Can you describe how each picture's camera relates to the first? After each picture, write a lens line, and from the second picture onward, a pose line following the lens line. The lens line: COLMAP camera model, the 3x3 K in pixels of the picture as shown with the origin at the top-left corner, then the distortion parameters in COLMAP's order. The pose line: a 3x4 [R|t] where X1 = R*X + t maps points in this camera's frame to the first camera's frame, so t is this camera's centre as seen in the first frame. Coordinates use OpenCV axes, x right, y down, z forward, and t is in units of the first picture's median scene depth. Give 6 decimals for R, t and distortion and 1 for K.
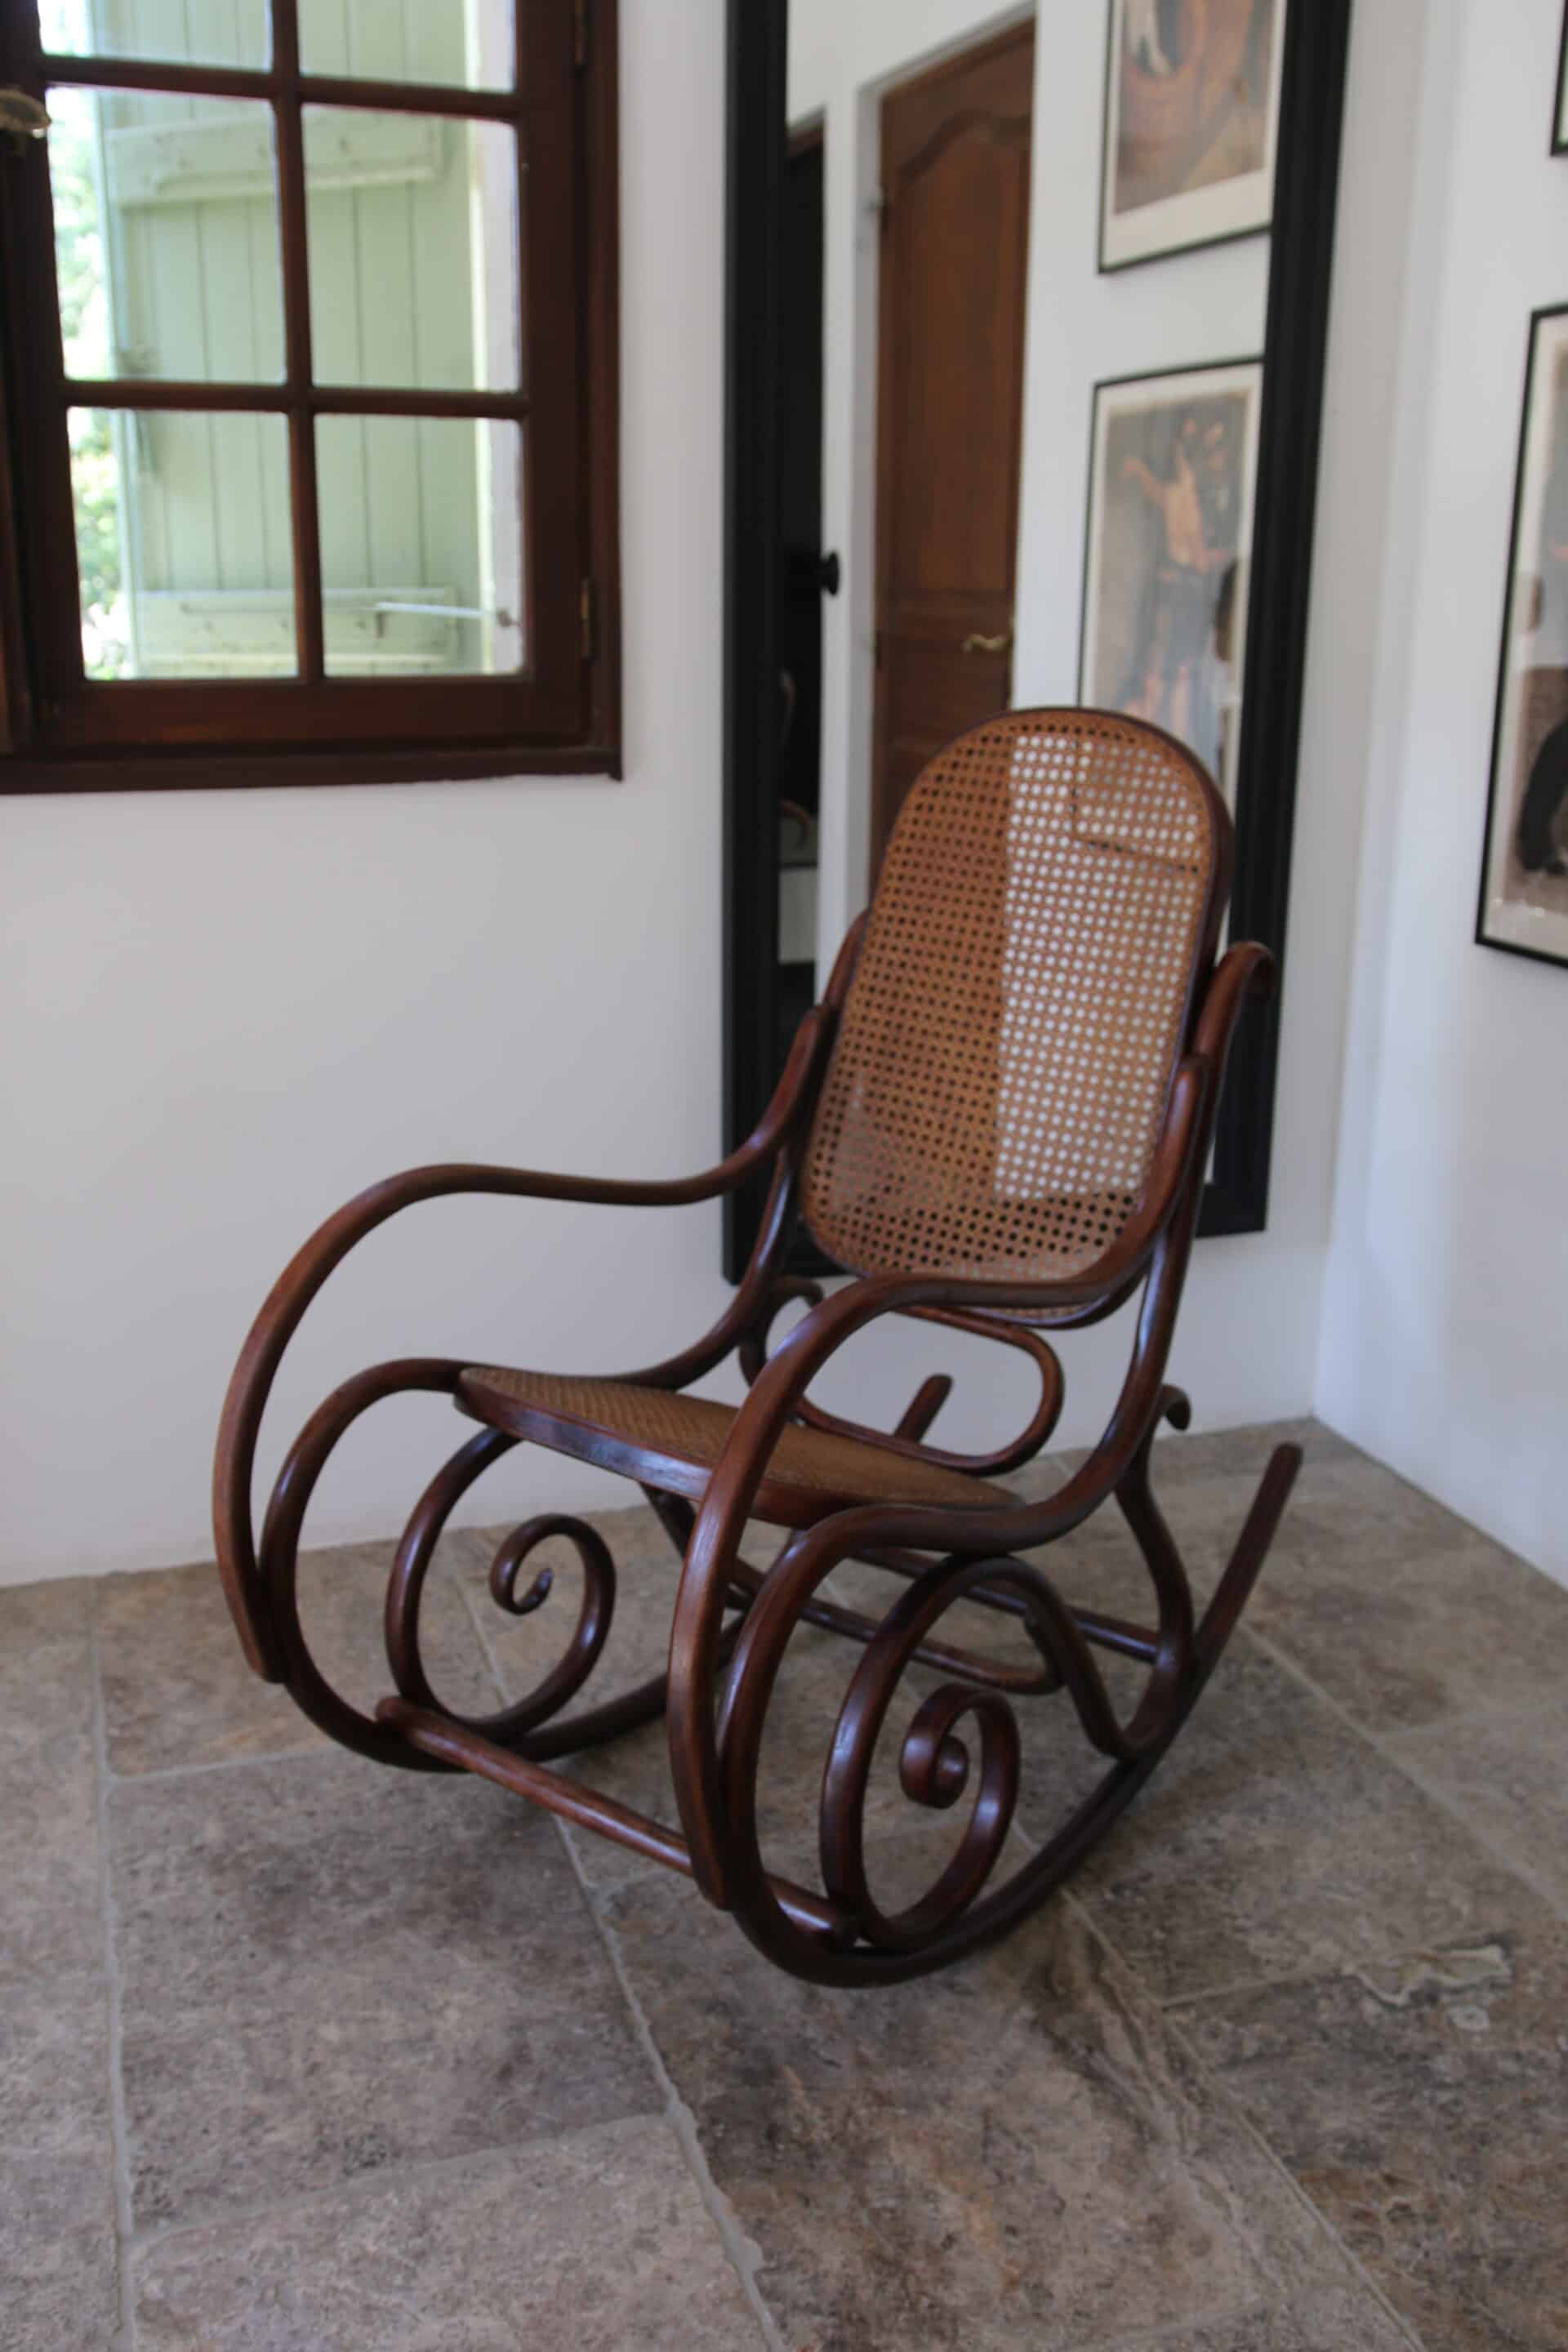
lens RADIAL K [[2100.9, 0, 780.3], [0, 2100.9, 1190.7], [0, 0, 1]] dist [-0.066091, 0.082595]
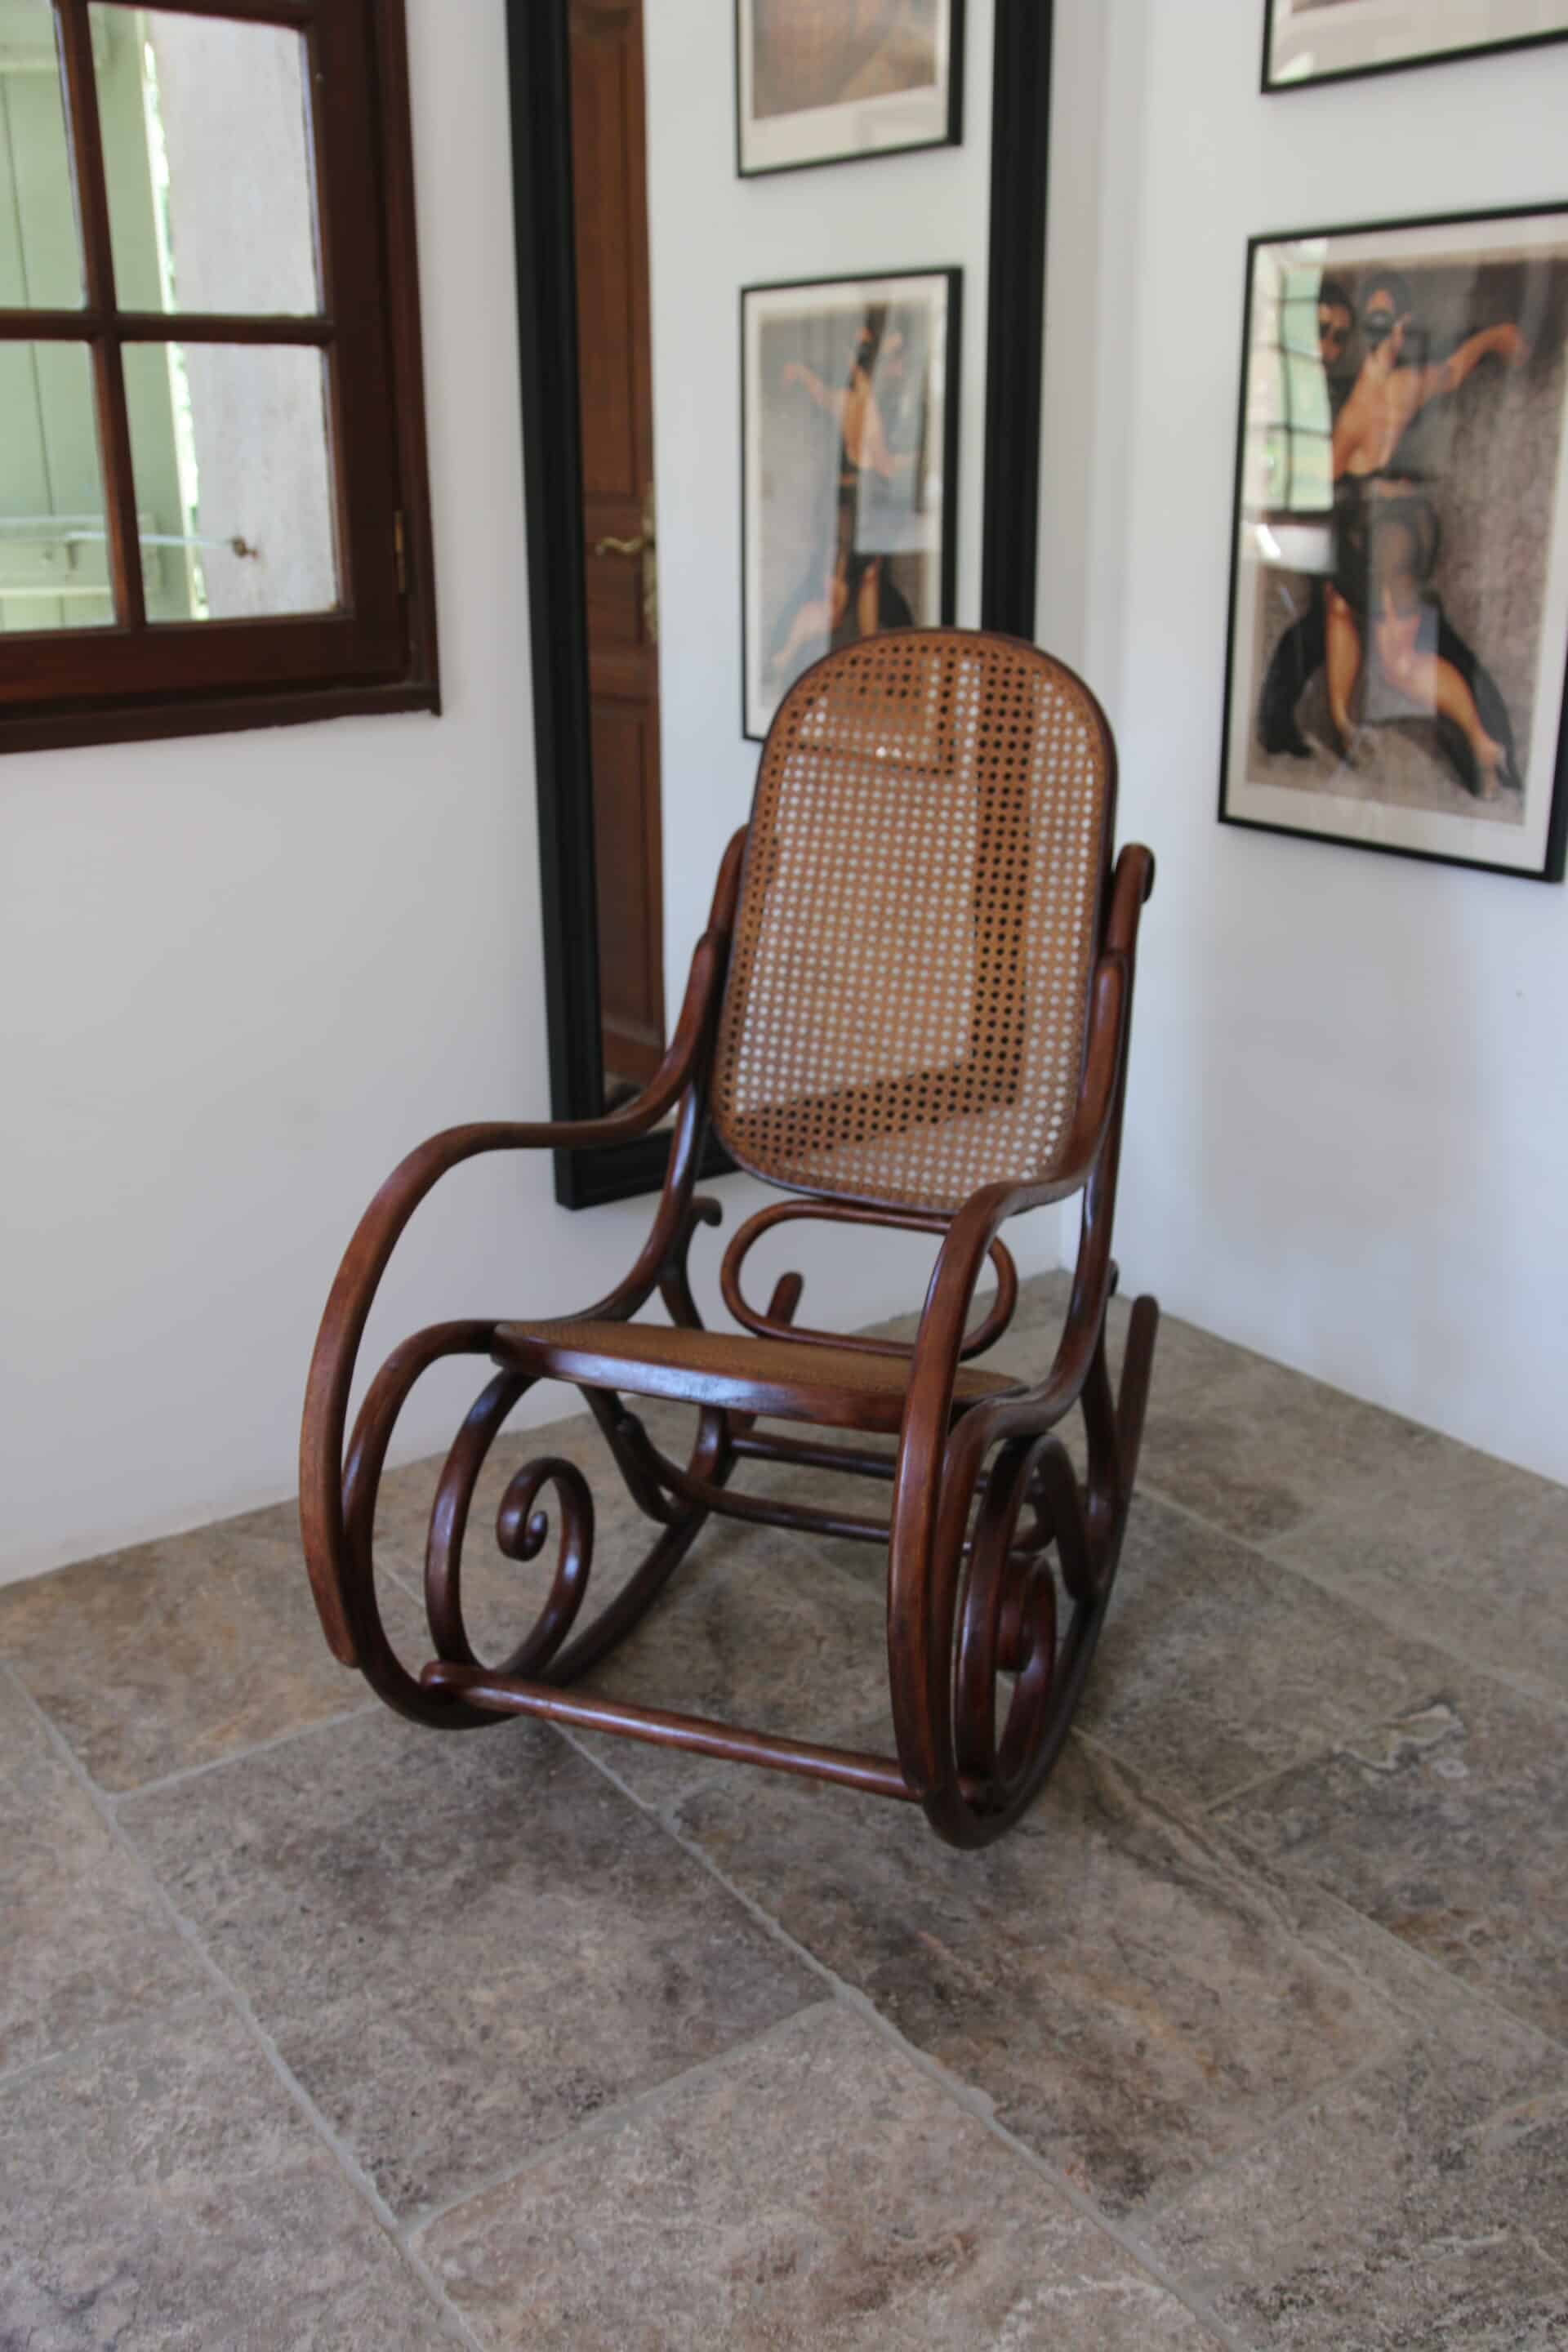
lens RADIAL K [[2100.9, 0, 777.7], [0, 2100.9, 1184.9], [0, 0, 1]] dist [-0.066091, 0.082595]
pose [[0.955115, -0.112991, 0.273840, -0.300739], [0.097728, 0.992832, 0.068798, -0.039614], [-0.279651, -0.038948, 0.959312, 0.005467]]
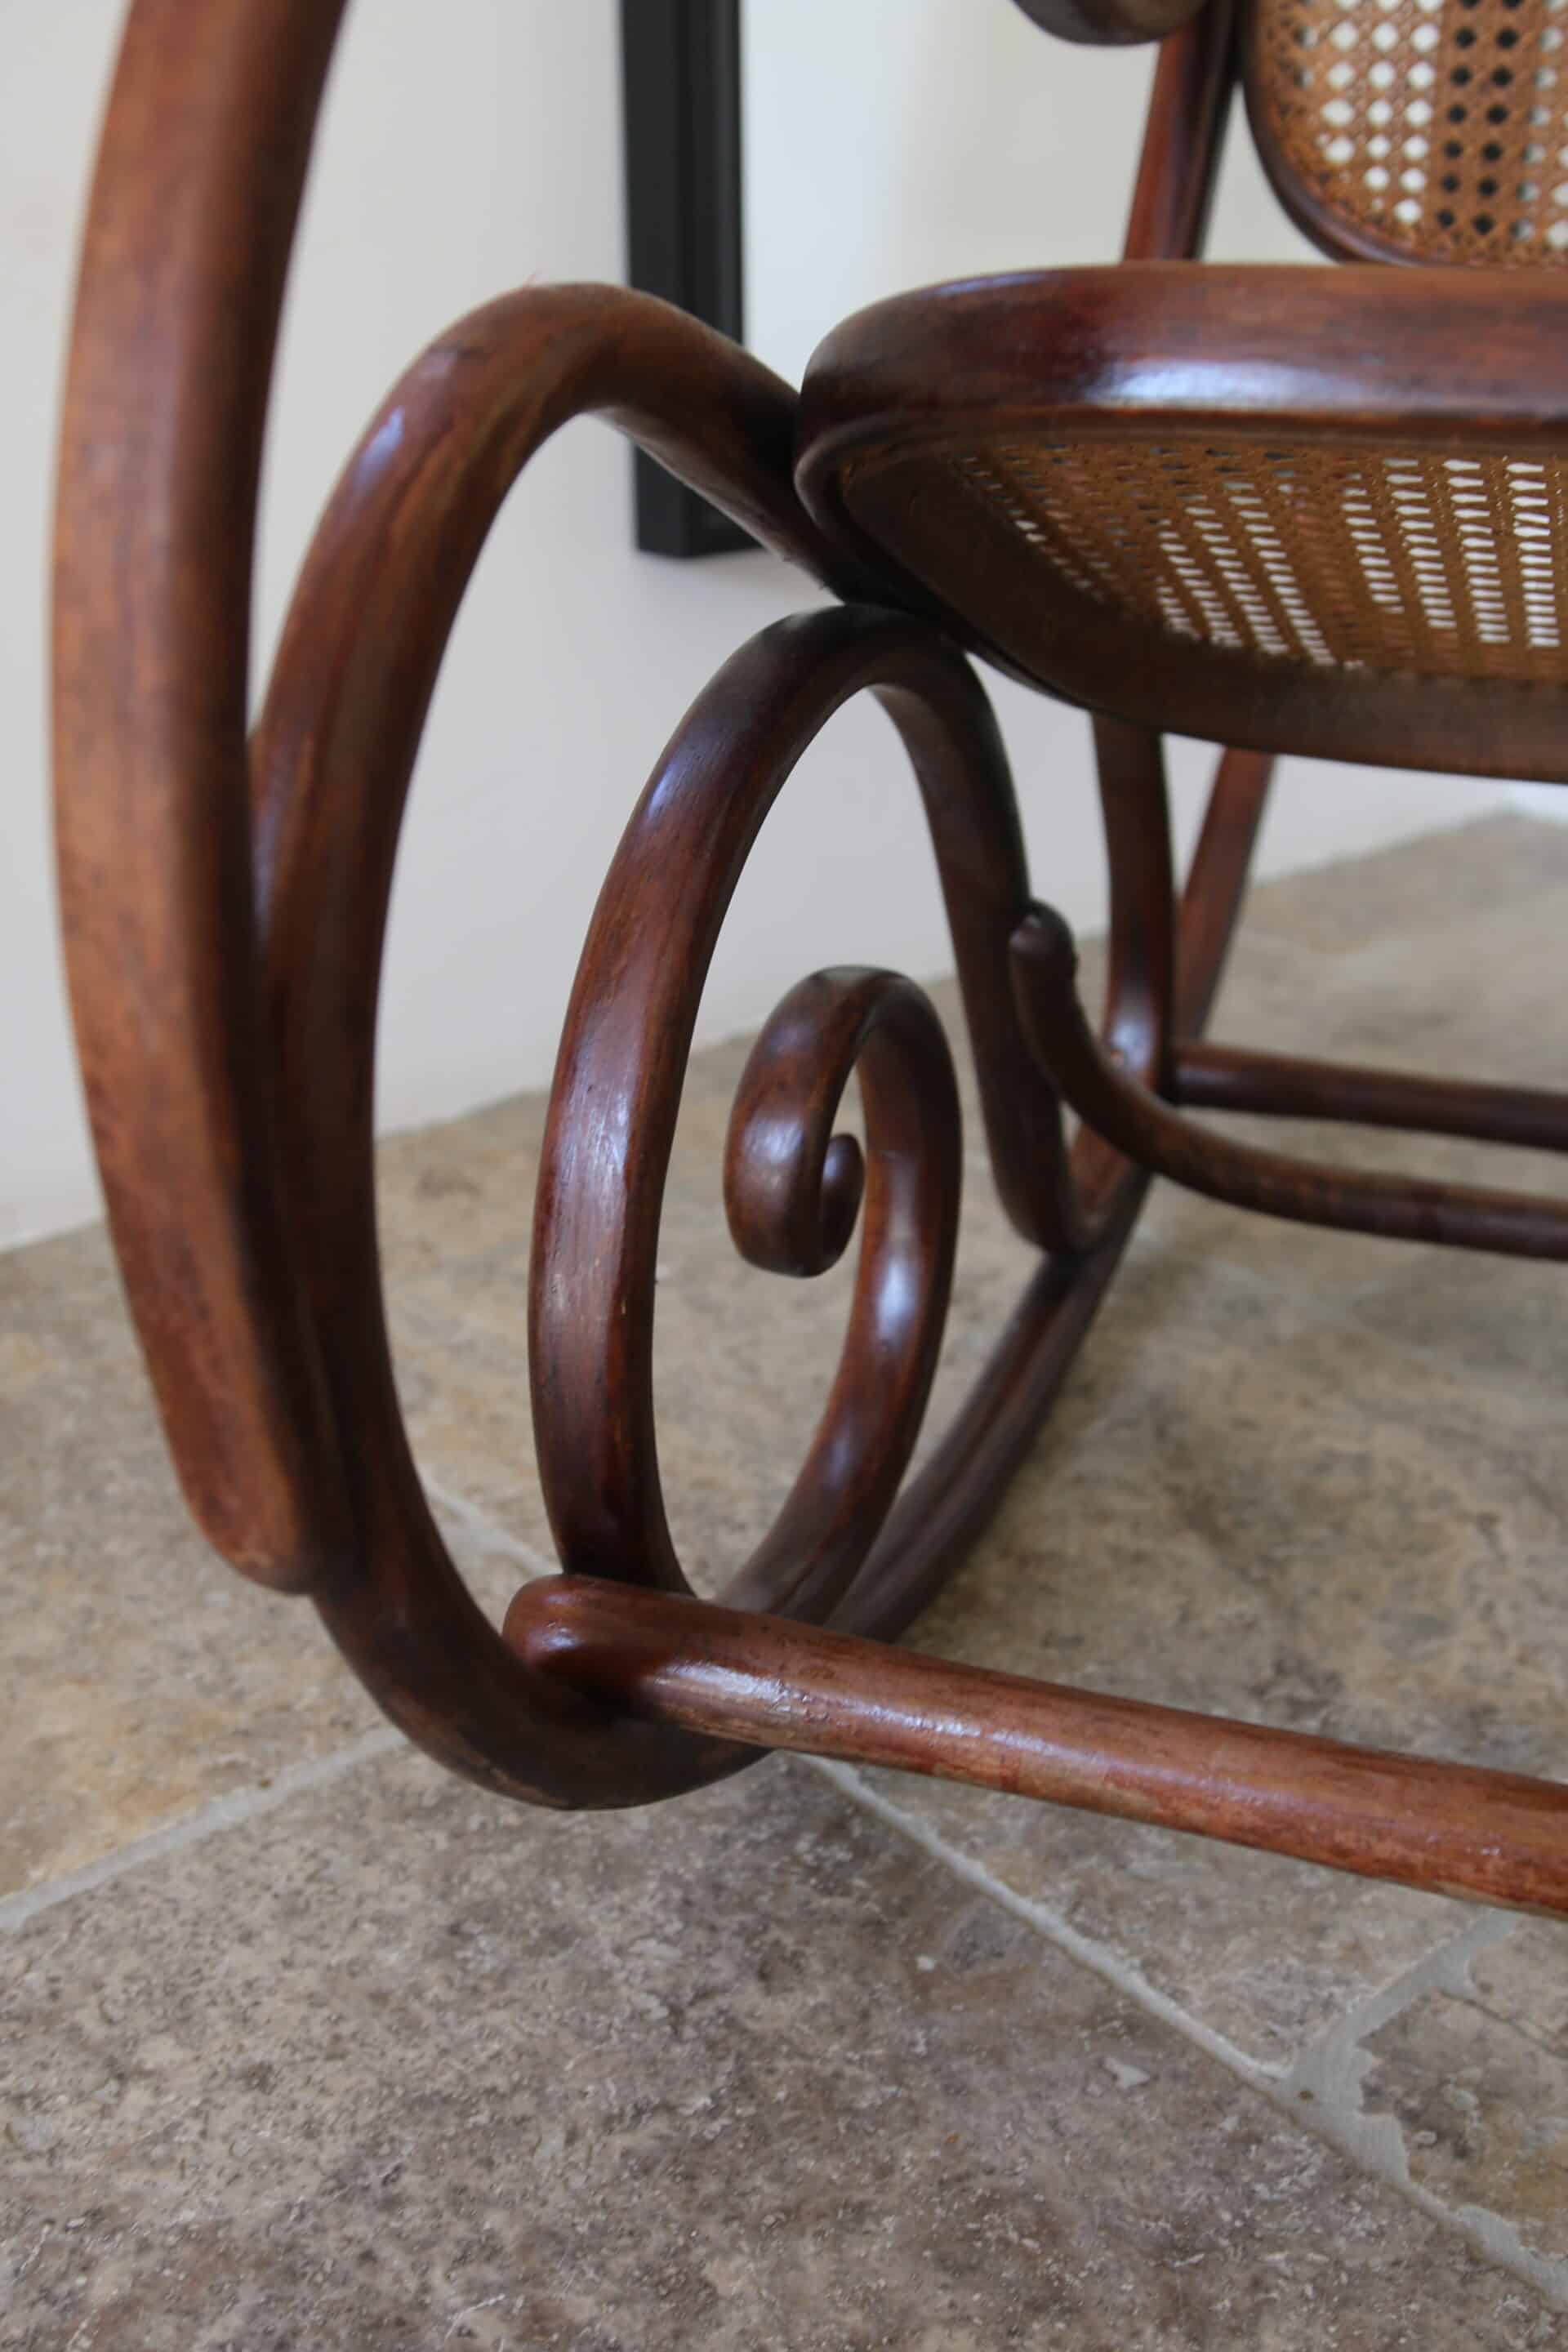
lens RADIAL K [[2475.8, 0, 795.7], [0, 2475.8, 1167.8], [0, 0, 1]] dist [0.011577, 0.000000]
pose [[0.926329, -0.152049, 0.344667, -0.292340], [0.107435, 0.983559, 0.145150, 0.141519], [-0.361070, -0.097427, 0.927435, 0.738384]]
